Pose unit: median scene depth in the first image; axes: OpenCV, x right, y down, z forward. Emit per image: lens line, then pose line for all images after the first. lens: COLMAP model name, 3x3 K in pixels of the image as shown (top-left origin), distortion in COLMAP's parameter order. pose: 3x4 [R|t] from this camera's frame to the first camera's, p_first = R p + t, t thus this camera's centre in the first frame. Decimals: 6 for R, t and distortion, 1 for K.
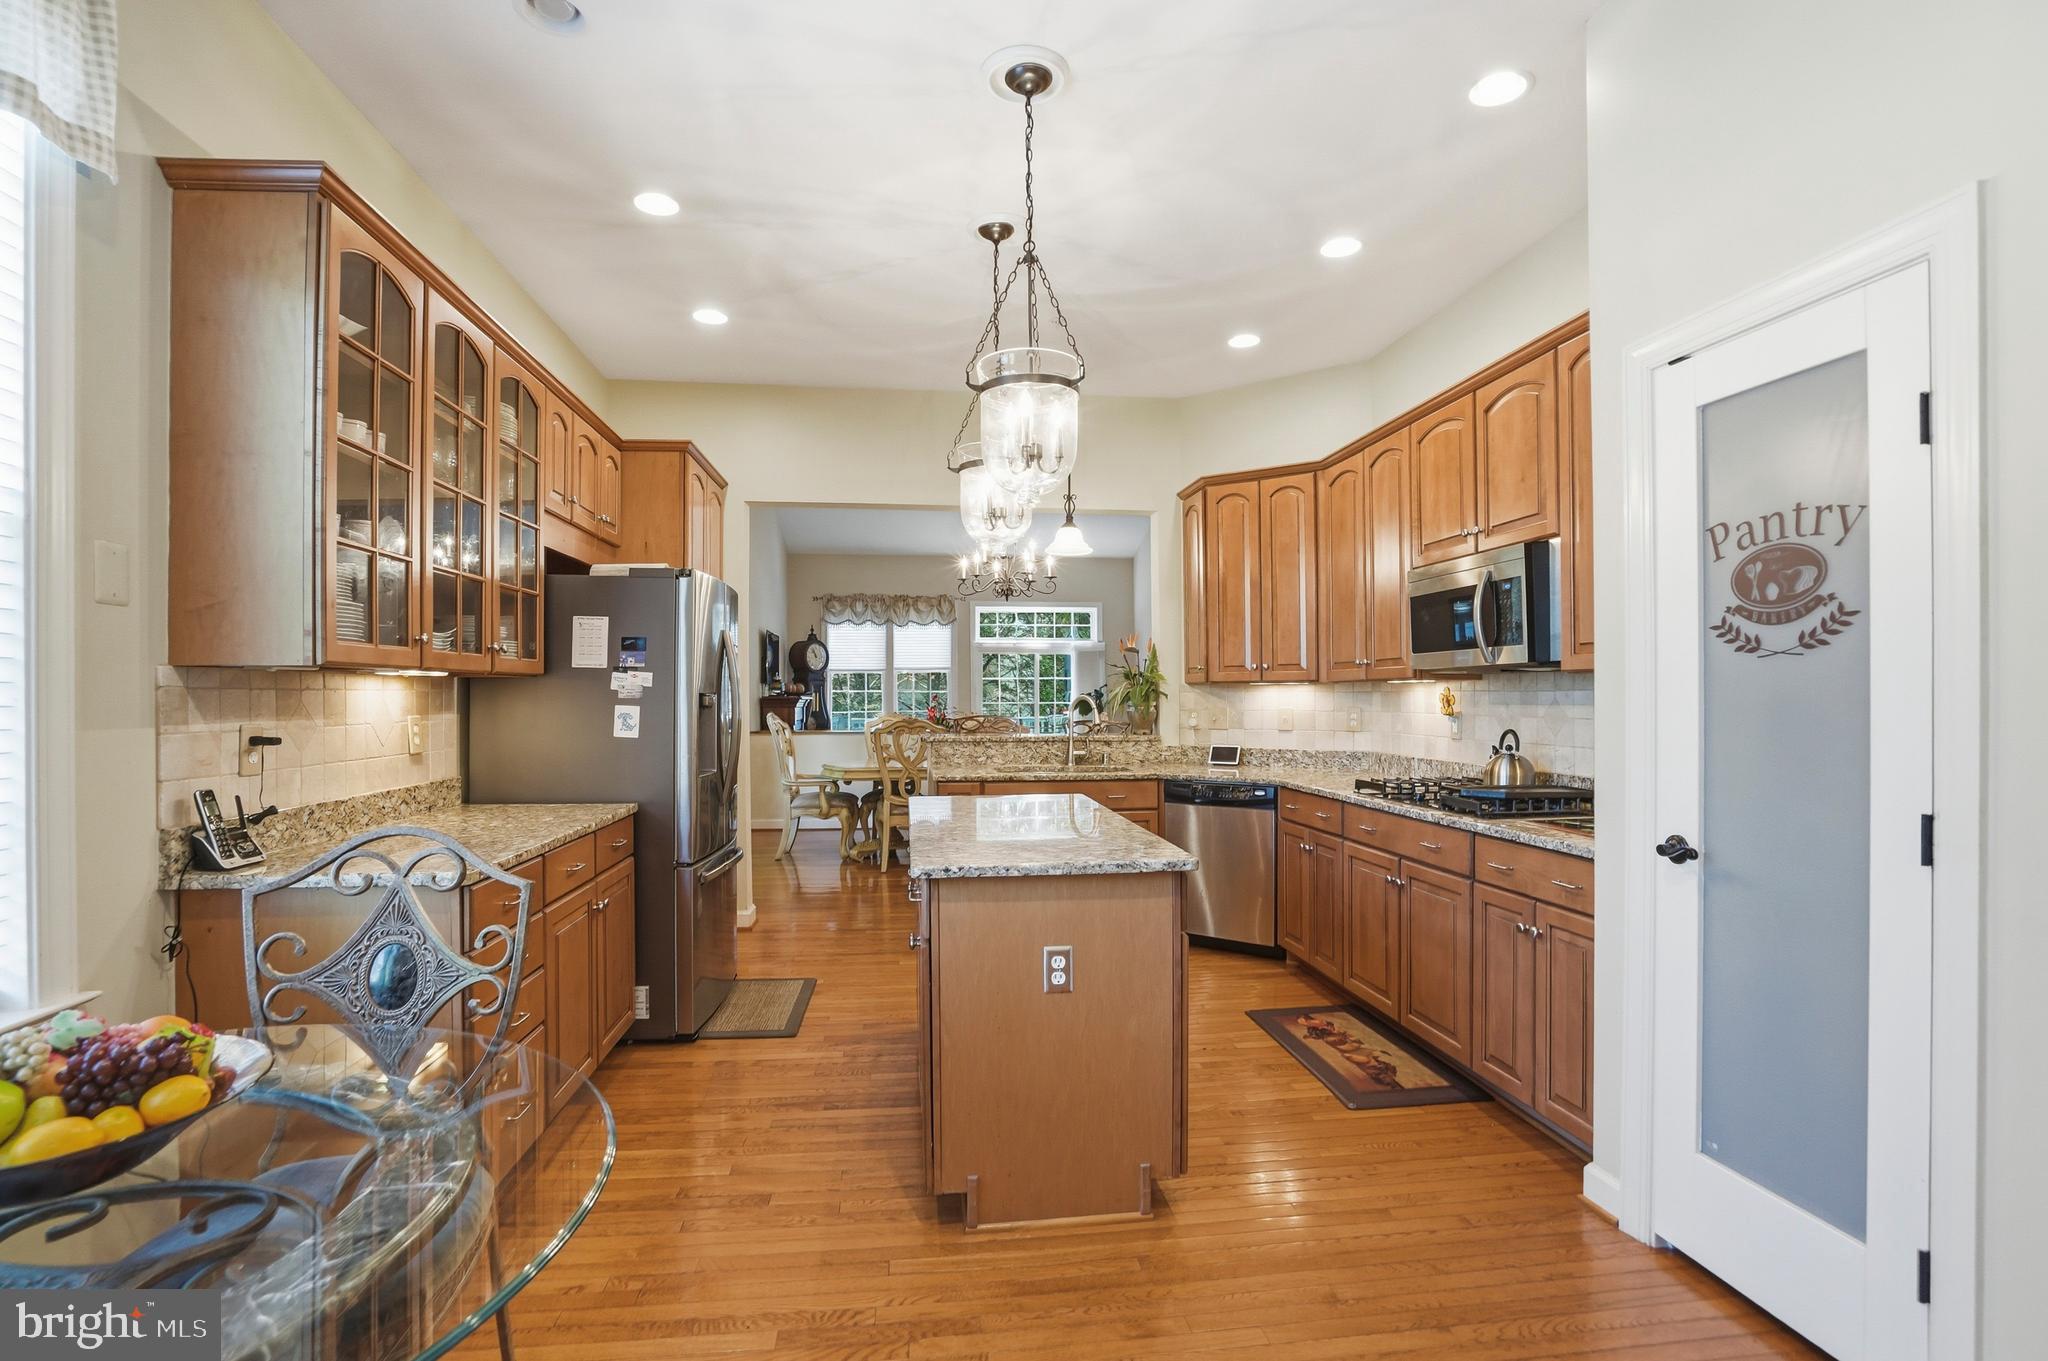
lens RADIAL K [[970.8, 0, 1015.0], [0, 970.8, 700.5], [0, 0, 1]] dist [-0.066674, 0.023769]
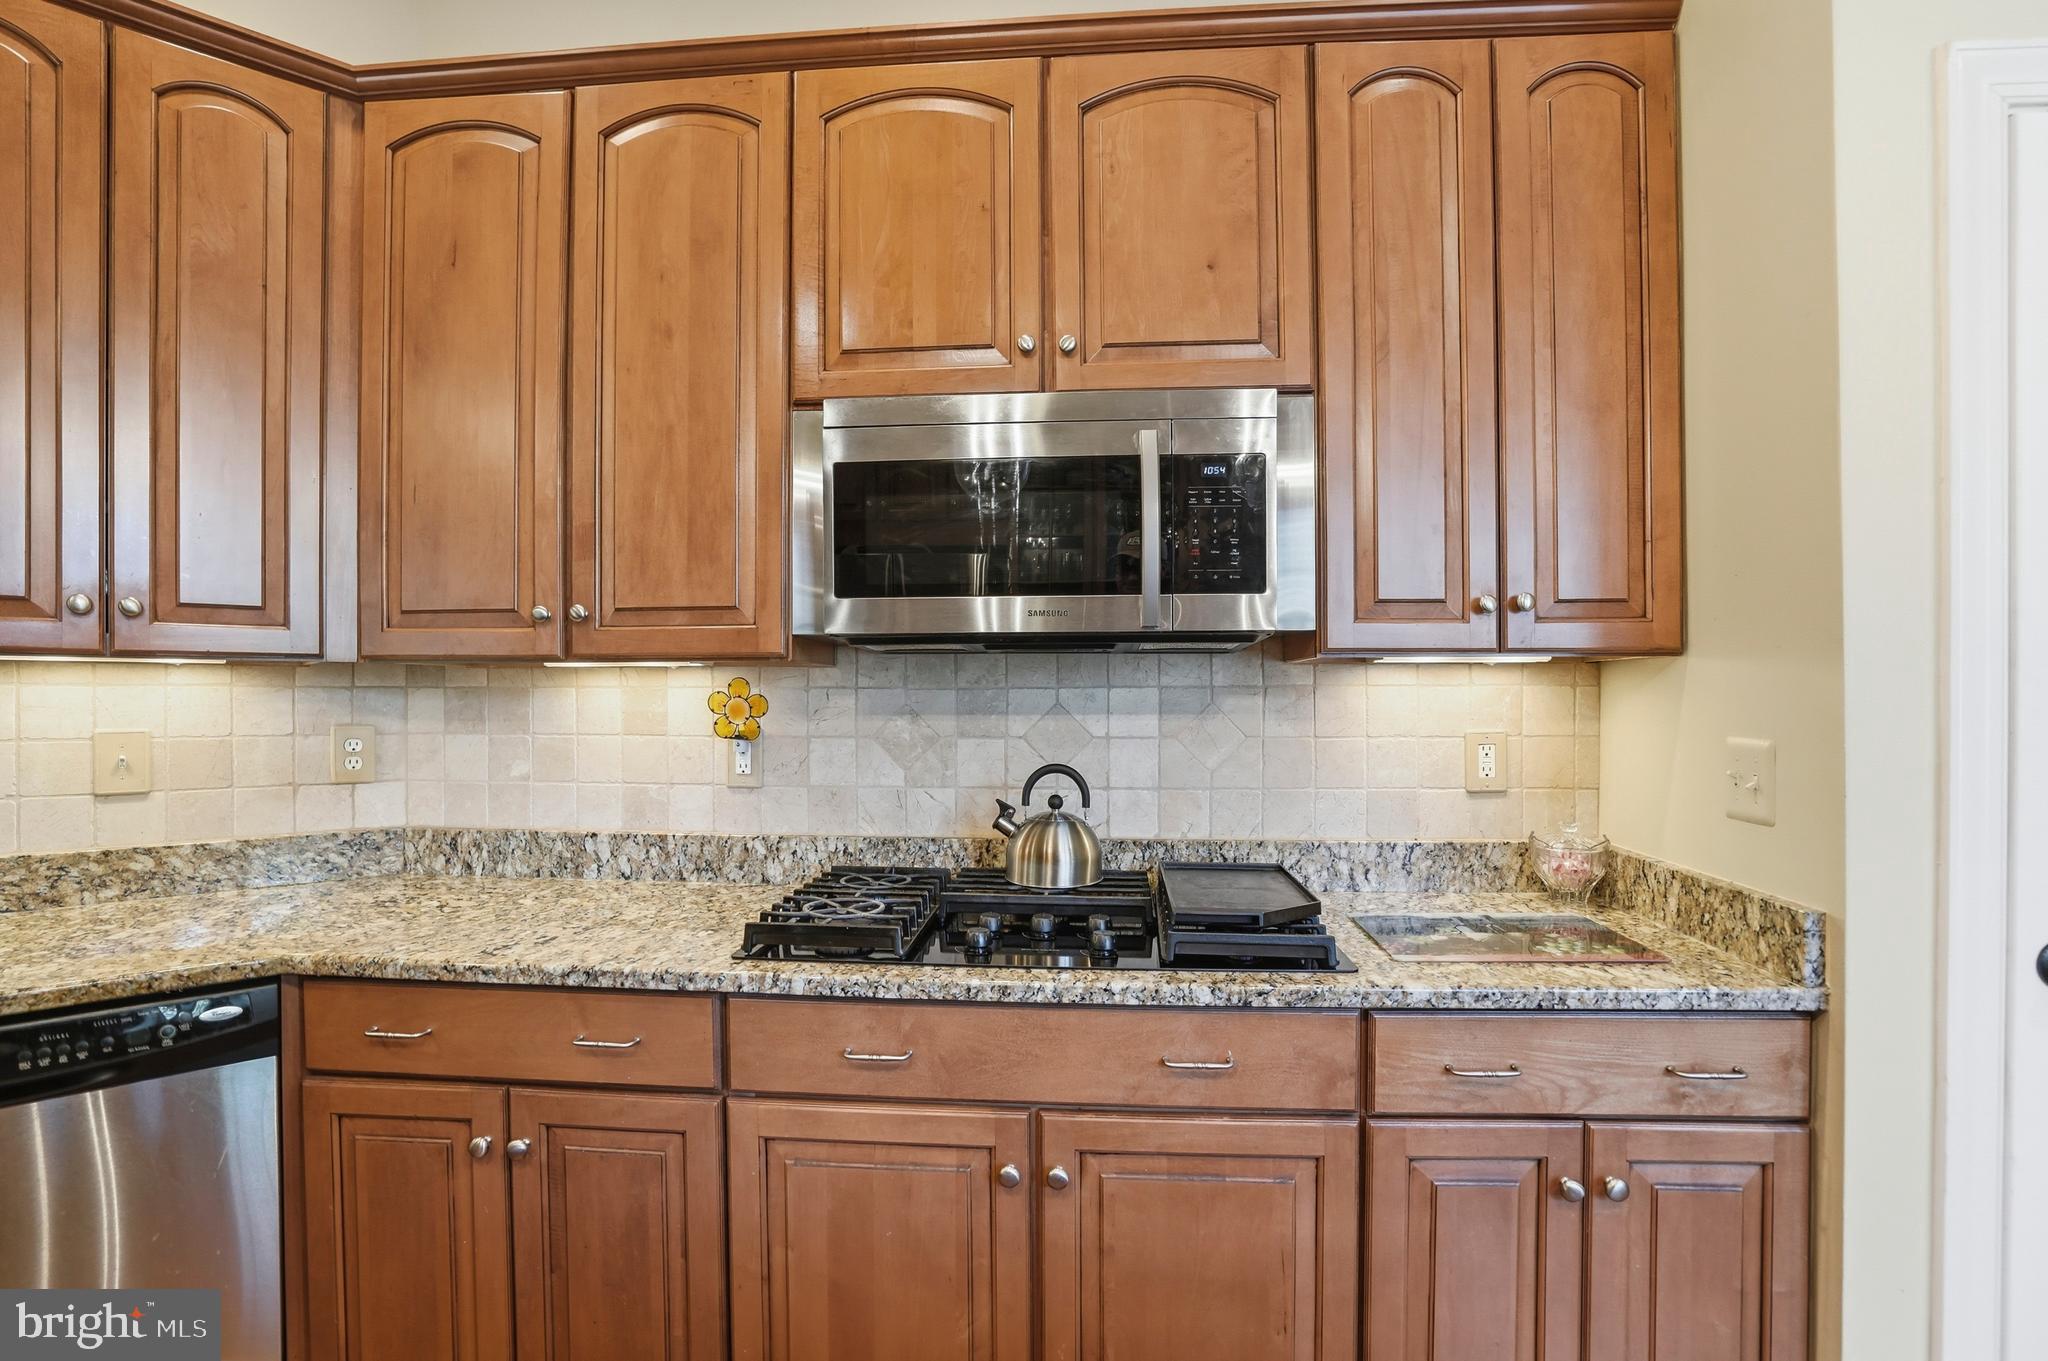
lens RADIAL K [[970.8, 0, 1015.0], [0, 970.8, 700.5], [0, 0, 1]] dist [-0.066674, 0.023769]
pose [[0.196071, 0.000373, 0.980590, 0.016513], [0.002846, 0.999996, -0.000949, -0.002532], [-0.980586, 0.002976, 0.196069, 0.906845]]
